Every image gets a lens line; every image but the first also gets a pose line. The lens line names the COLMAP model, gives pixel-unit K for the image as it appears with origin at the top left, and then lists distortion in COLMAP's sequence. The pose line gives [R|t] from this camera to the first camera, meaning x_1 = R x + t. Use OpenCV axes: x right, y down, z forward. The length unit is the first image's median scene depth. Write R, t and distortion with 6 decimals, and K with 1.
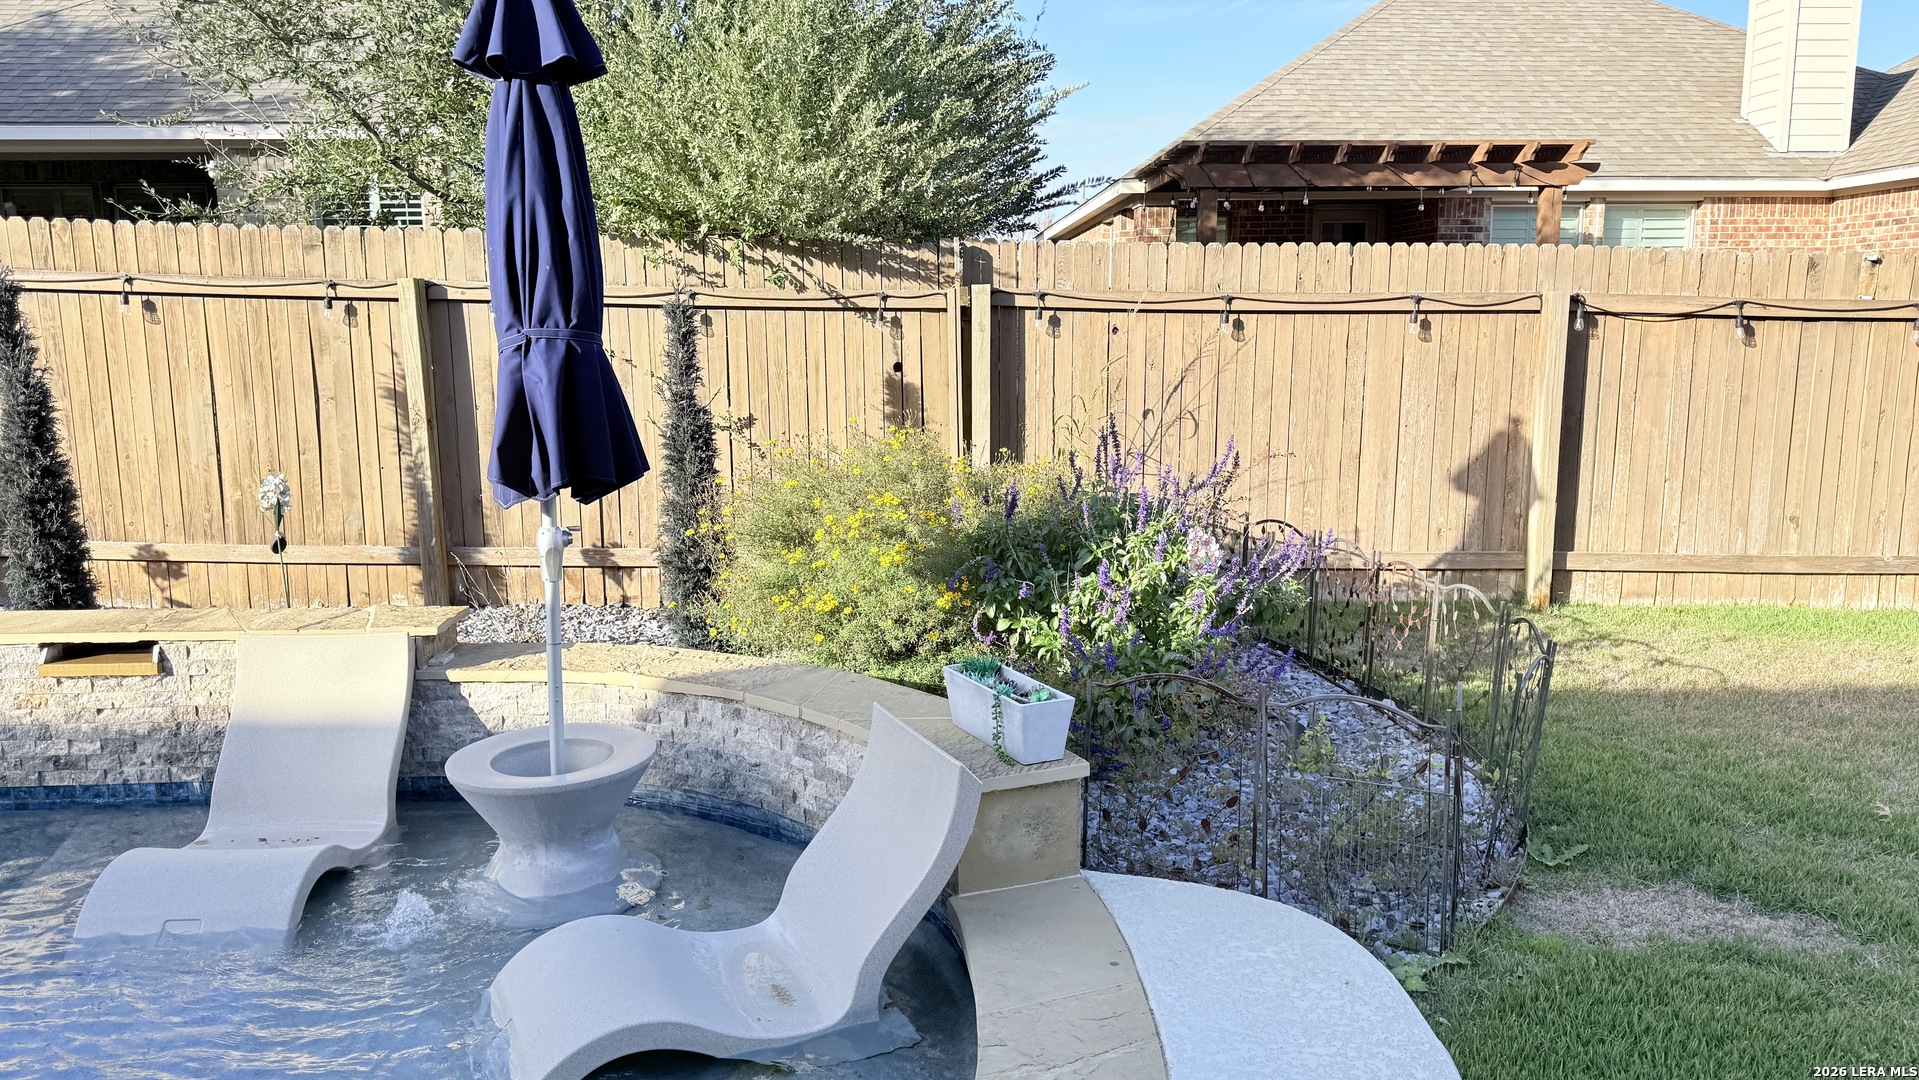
lens RADIAL K [[1370.0, 0, 962.4], [0, 1370.0, 548.9], [0, 0, 1]] dist [0.039226, -0.024194]
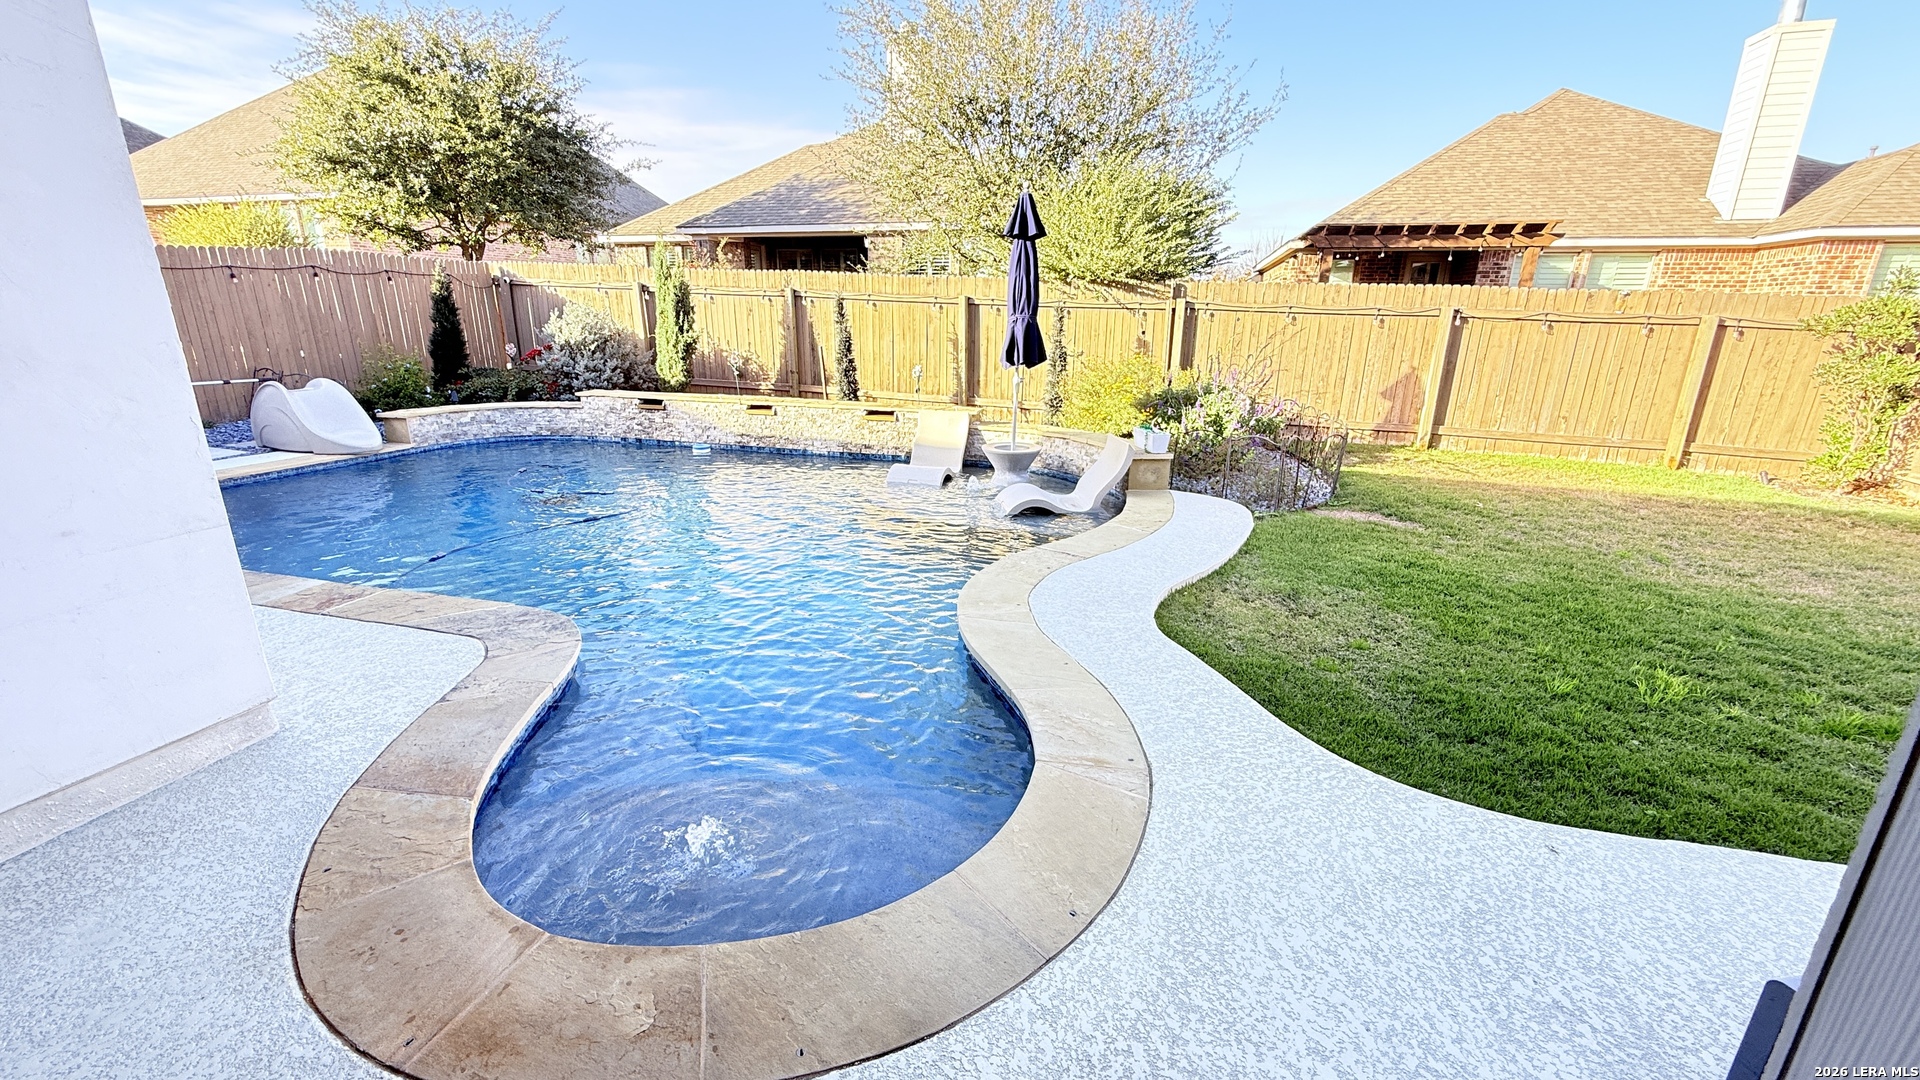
lens RADIAL K [[759.0, 0, 951.1], [0, 759.0, 545.0], [0, 0, 1]] dist [0.000666, -0.000636]
pose [[0.946321, 0.110167, -0.303873, 0.084128], [-0.069217, 0.987384, 0.142413, 0.075370], [0.315729, -0.113736, 0.942008, -0.457805]]
